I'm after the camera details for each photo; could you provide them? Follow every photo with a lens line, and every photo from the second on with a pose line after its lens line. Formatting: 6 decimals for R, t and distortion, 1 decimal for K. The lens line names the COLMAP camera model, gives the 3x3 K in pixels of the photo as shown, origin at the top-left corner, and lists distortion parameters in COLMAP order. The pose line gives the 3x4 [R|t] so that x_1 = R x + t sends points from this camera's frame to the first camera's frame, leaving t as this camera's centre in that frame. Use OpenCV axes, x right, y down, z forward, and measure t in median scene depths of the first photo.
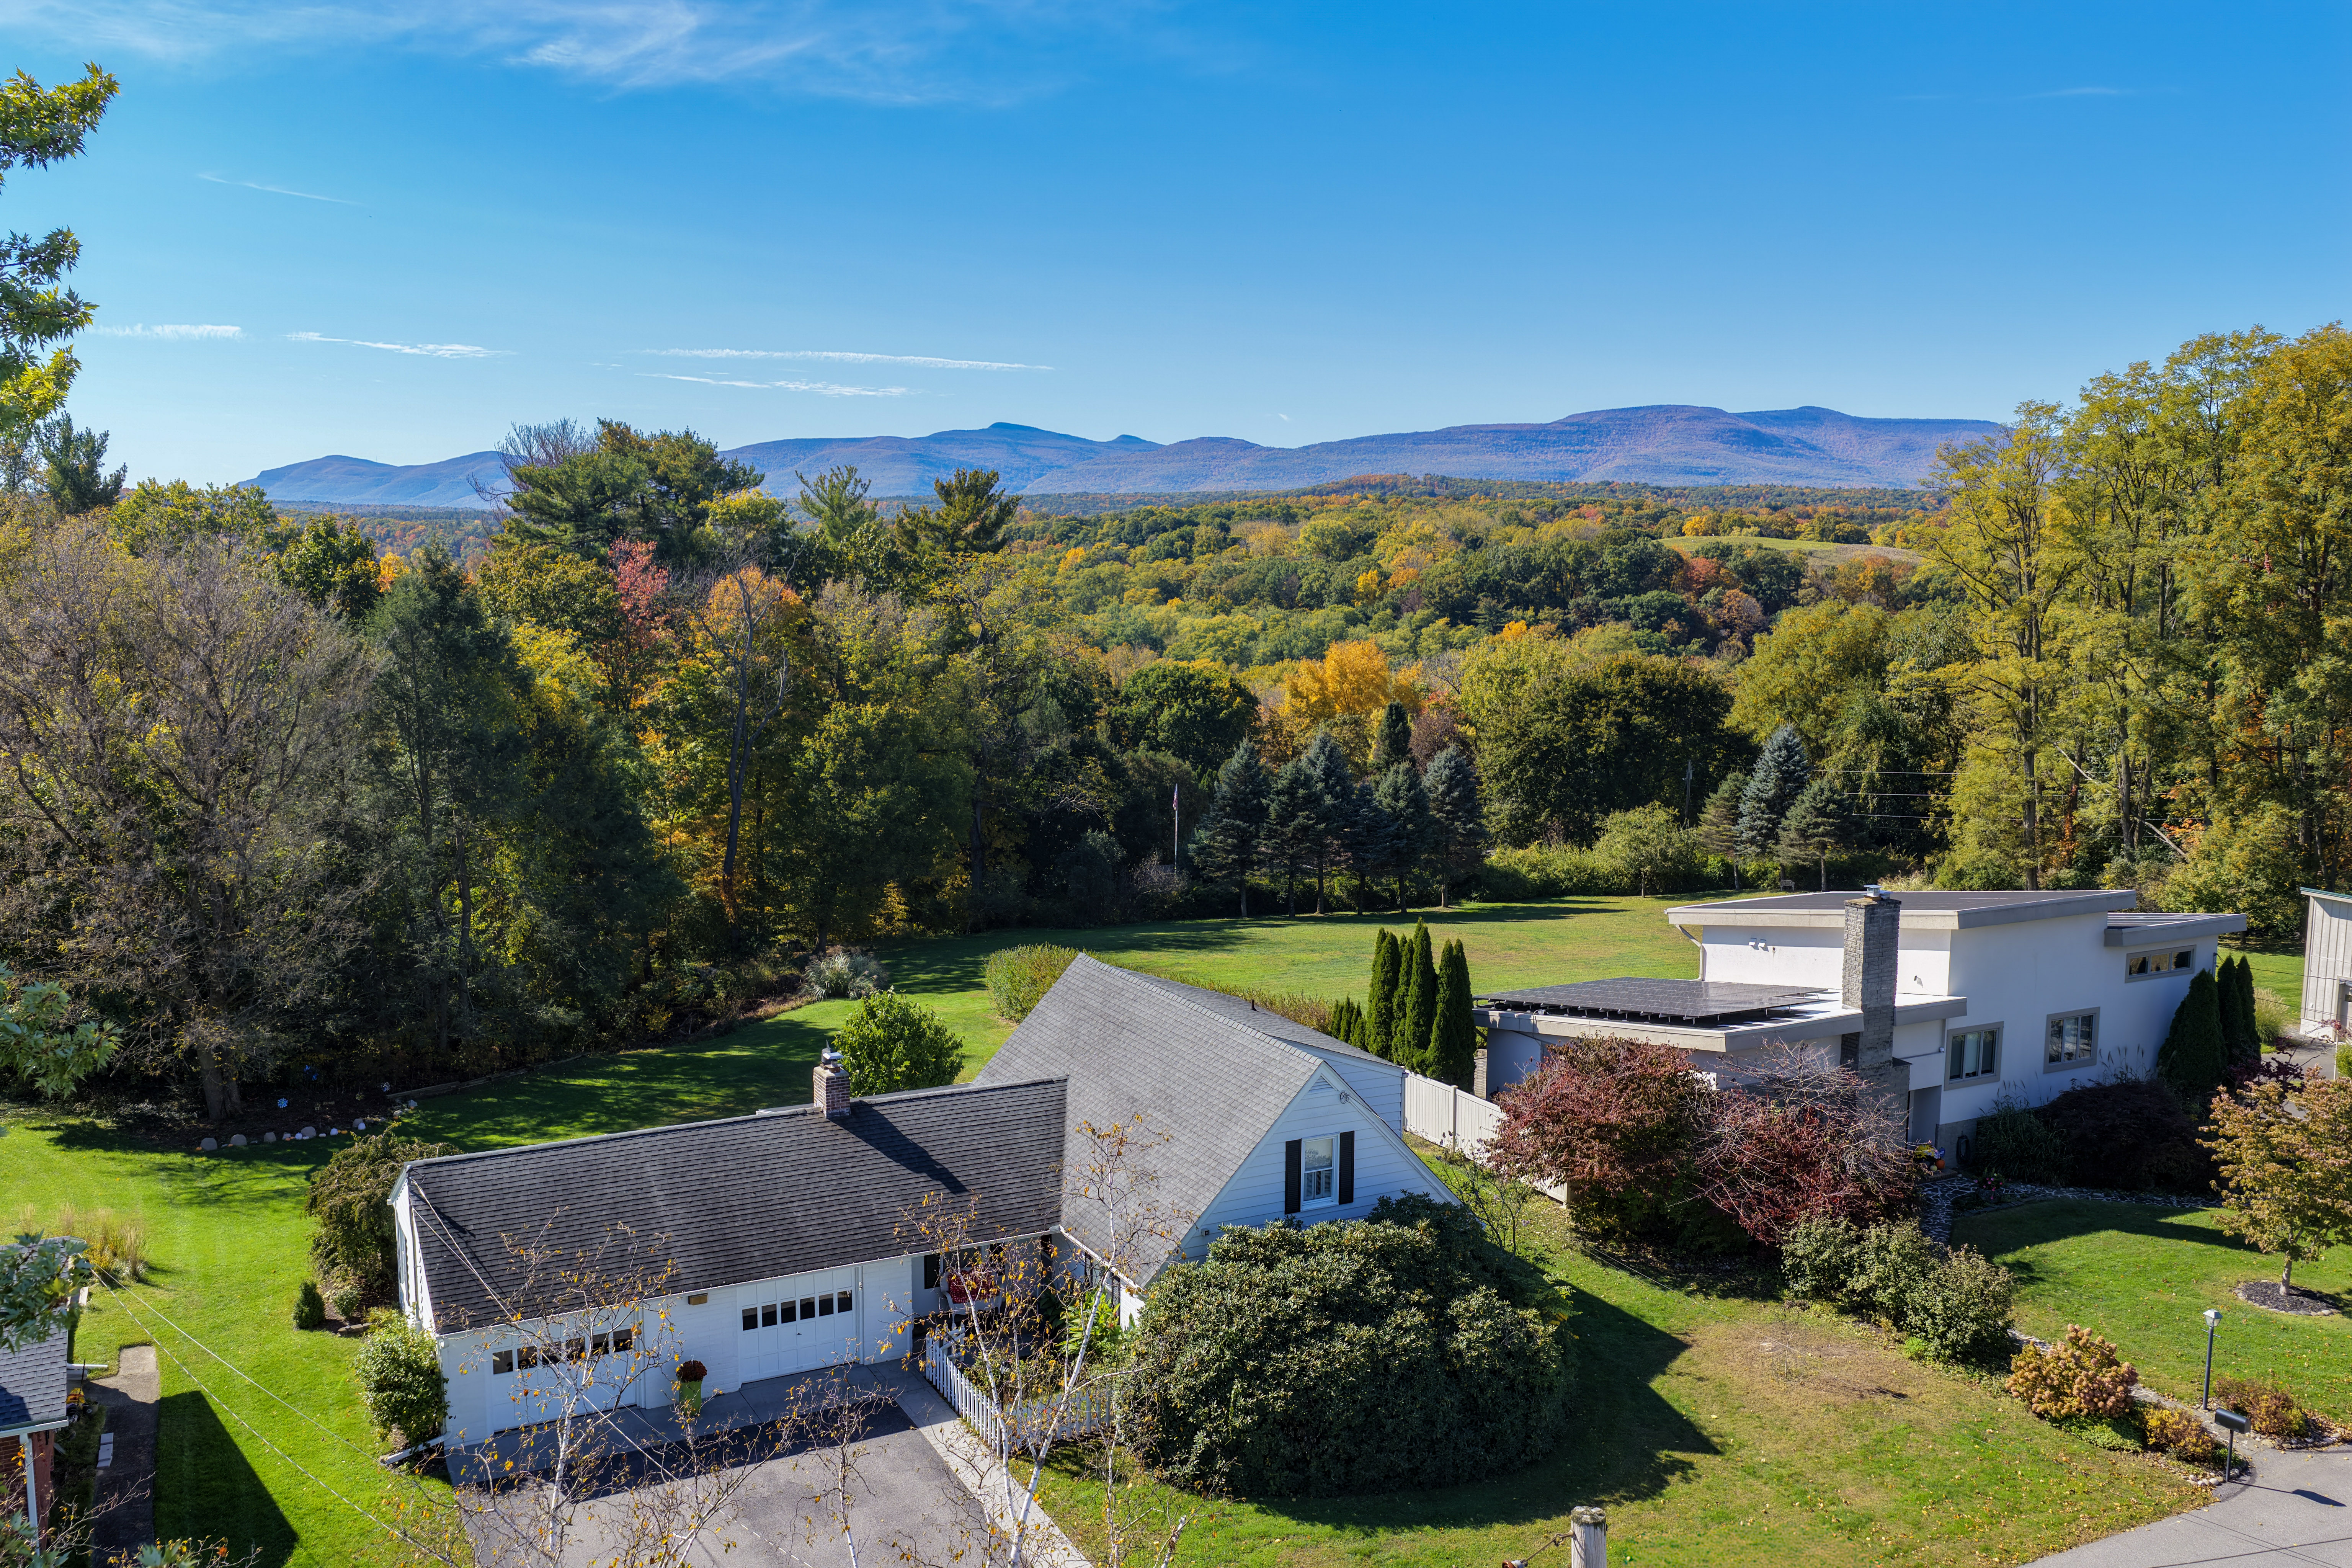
lens RADIAL K [[1953.2, 0, 1192.3], [0, 1953.2, 784.9], [0, 0, 1]] dist [0.000798, 0.010489]
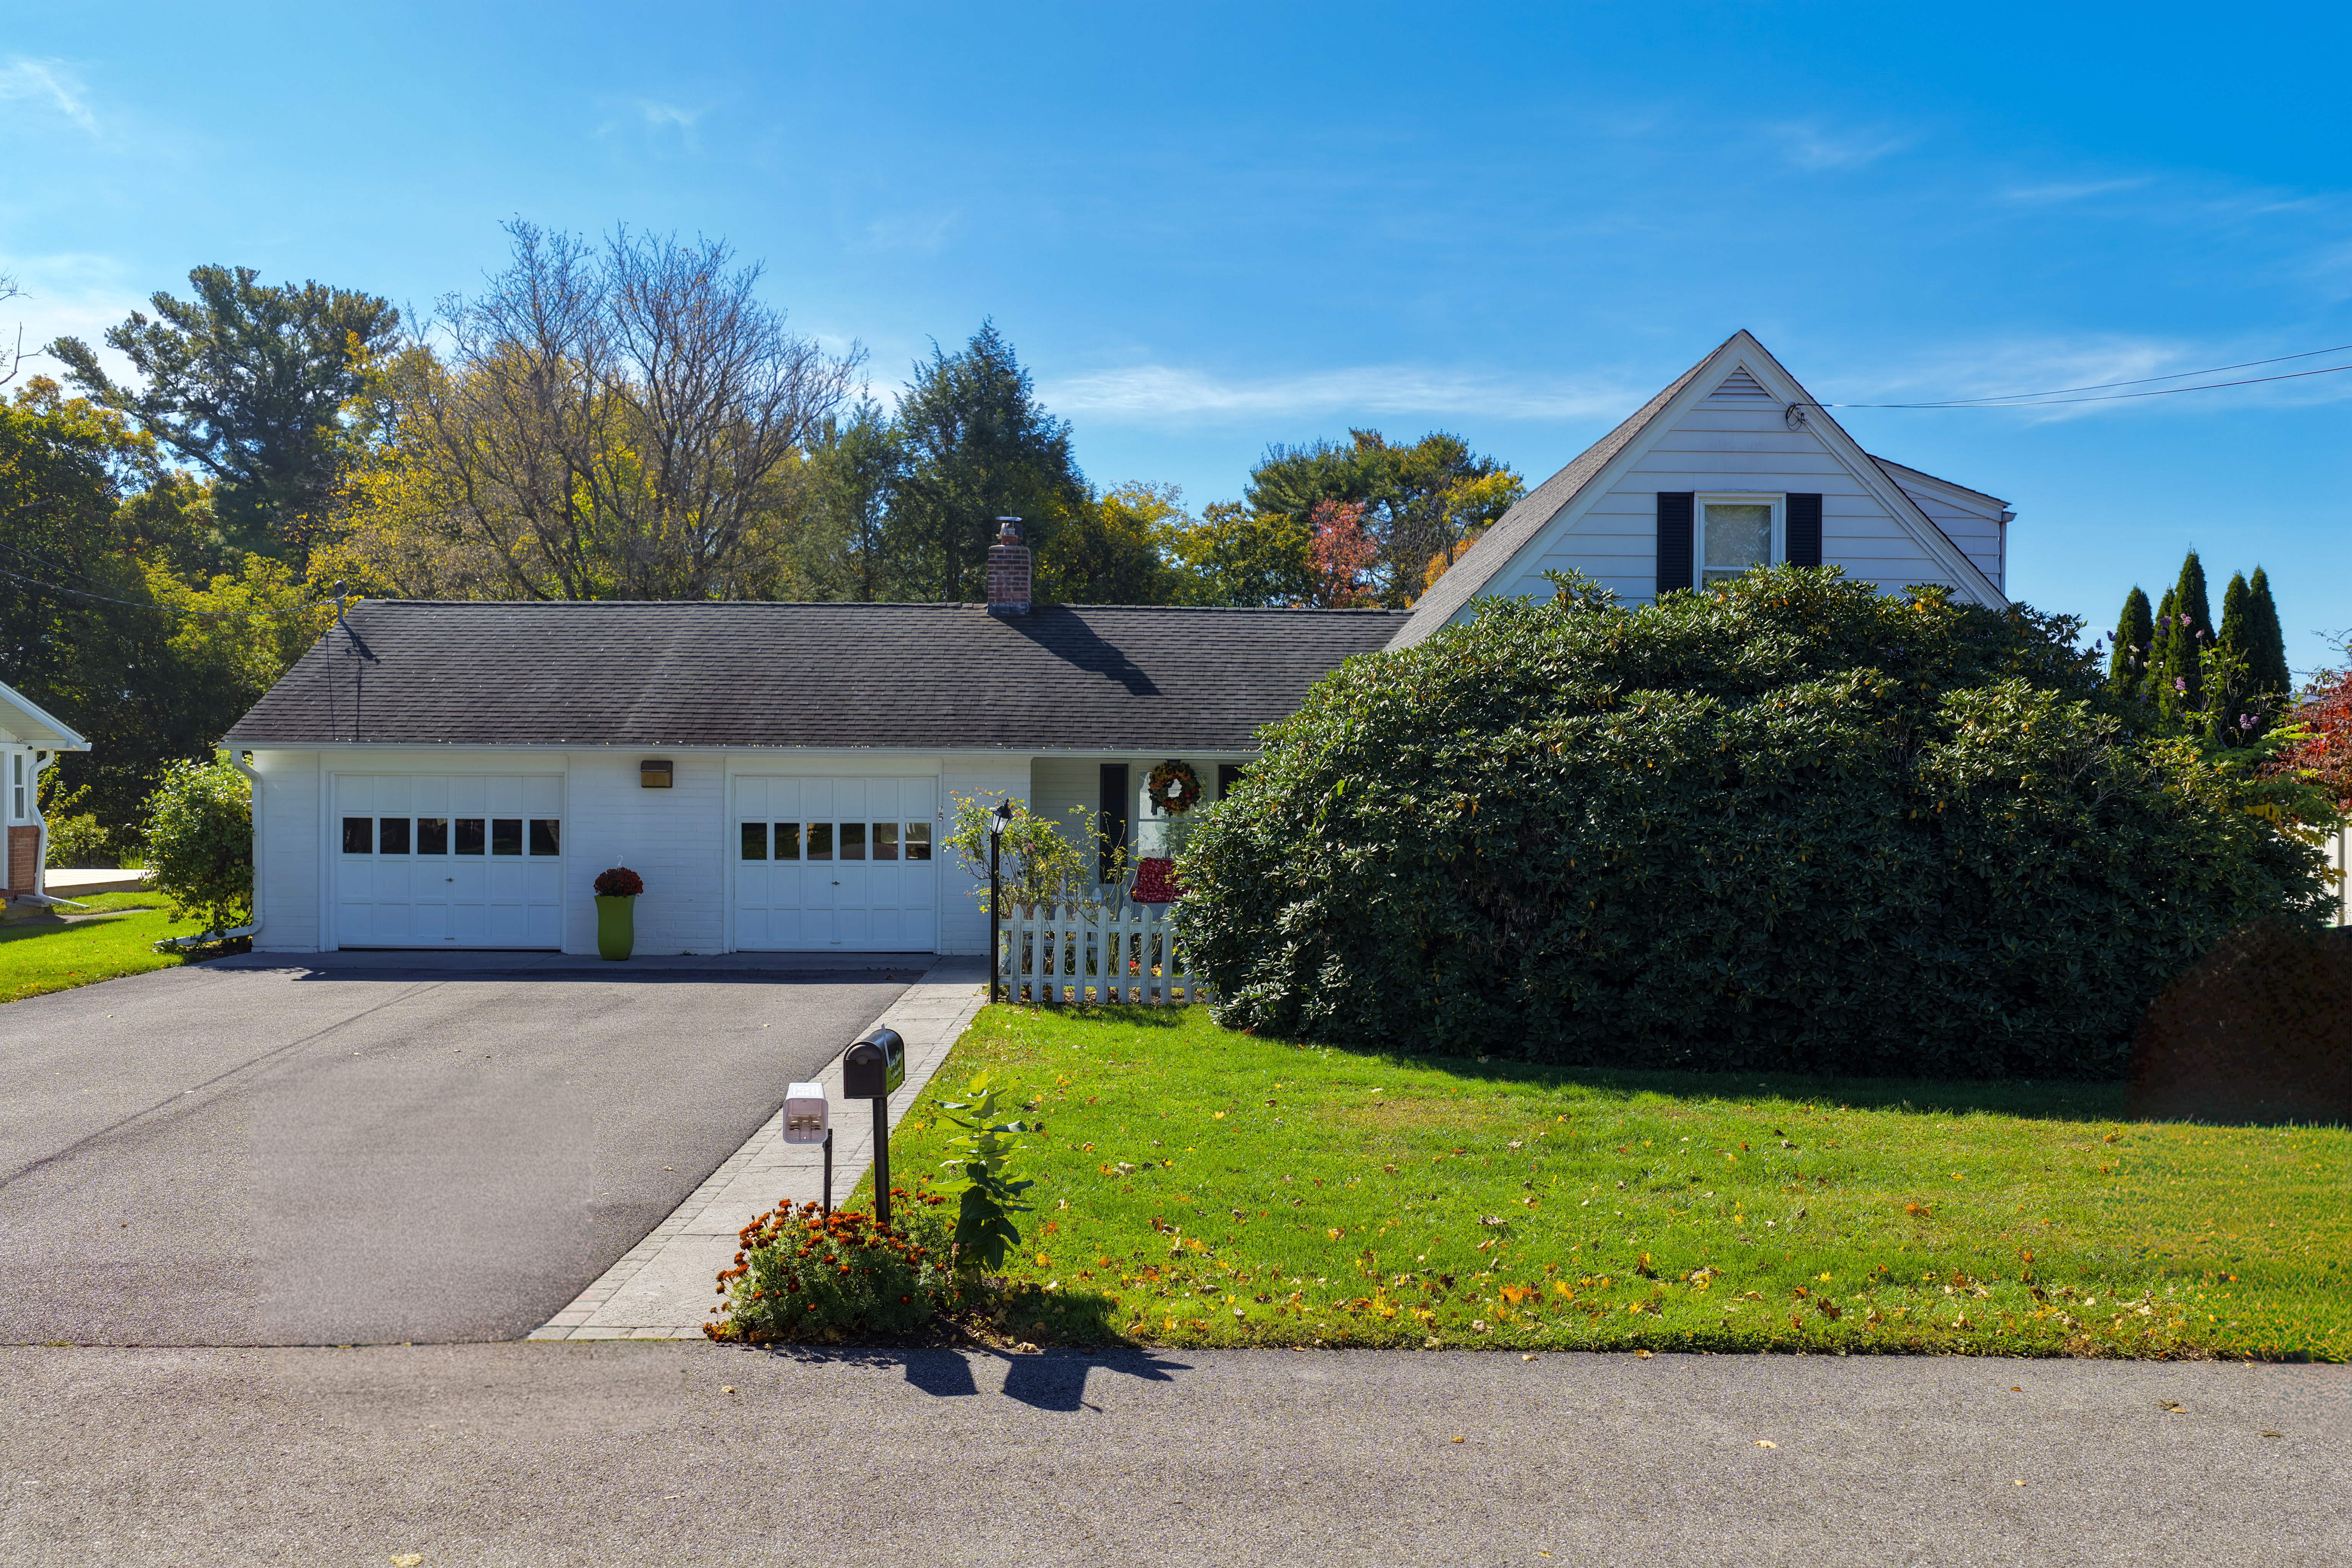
lens RADIAL K [[1953.2, 0, 1192.3], [0, 1953.2, 784.9], [0, 0, 1]] dist [0.000798, 0.010489]
pose [[0.893821, -0.001285, -0.448422, 0.058557], [-0.056741, 0.991634, -0.115941, 0.114616], [0.444819, 0.129074, 0.886271, 0.189502]]
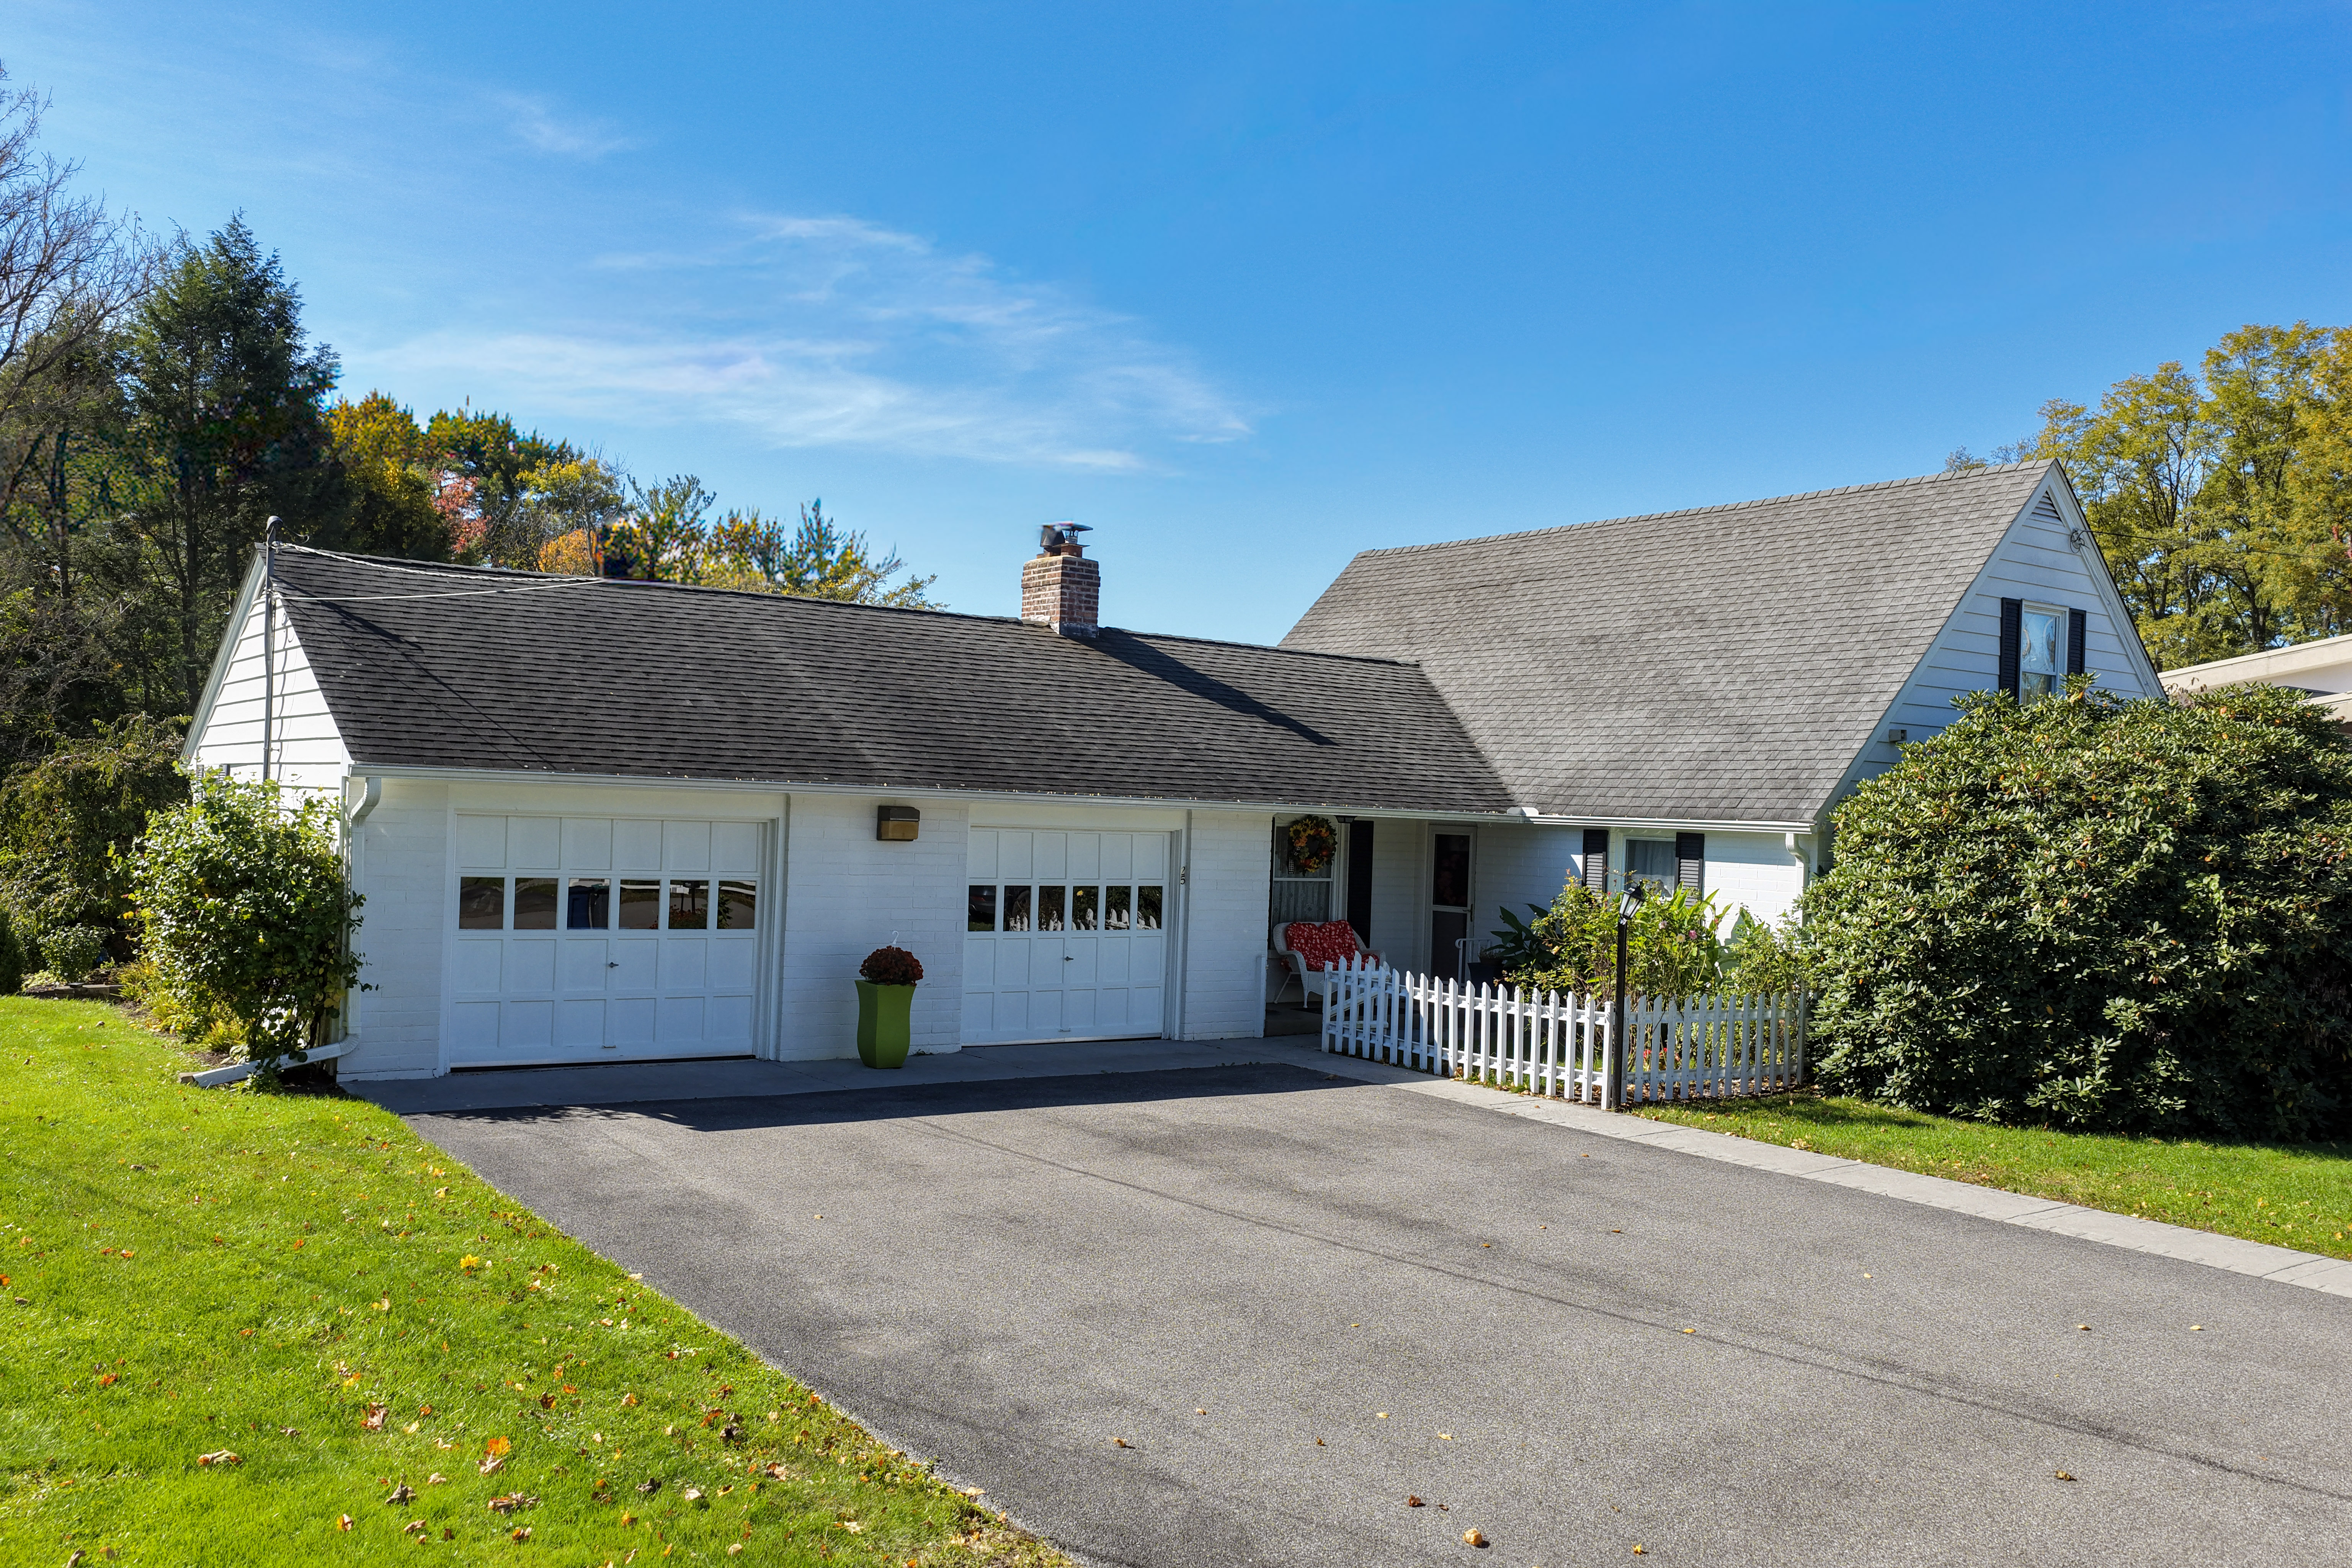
lens RADIAL K [[1953.2, 0, 1192.3], [0, 1953.2, 784.9], [0, 0, 1]] dist [0.000798, 0.010489]
pose [[0.990585, 0.030568, 0.133440, -0.086422], [-0.012121, 0.990507, -0.136924, 0.111237], [-0.136359, 0.134017, 0.981553, 0.185445]]
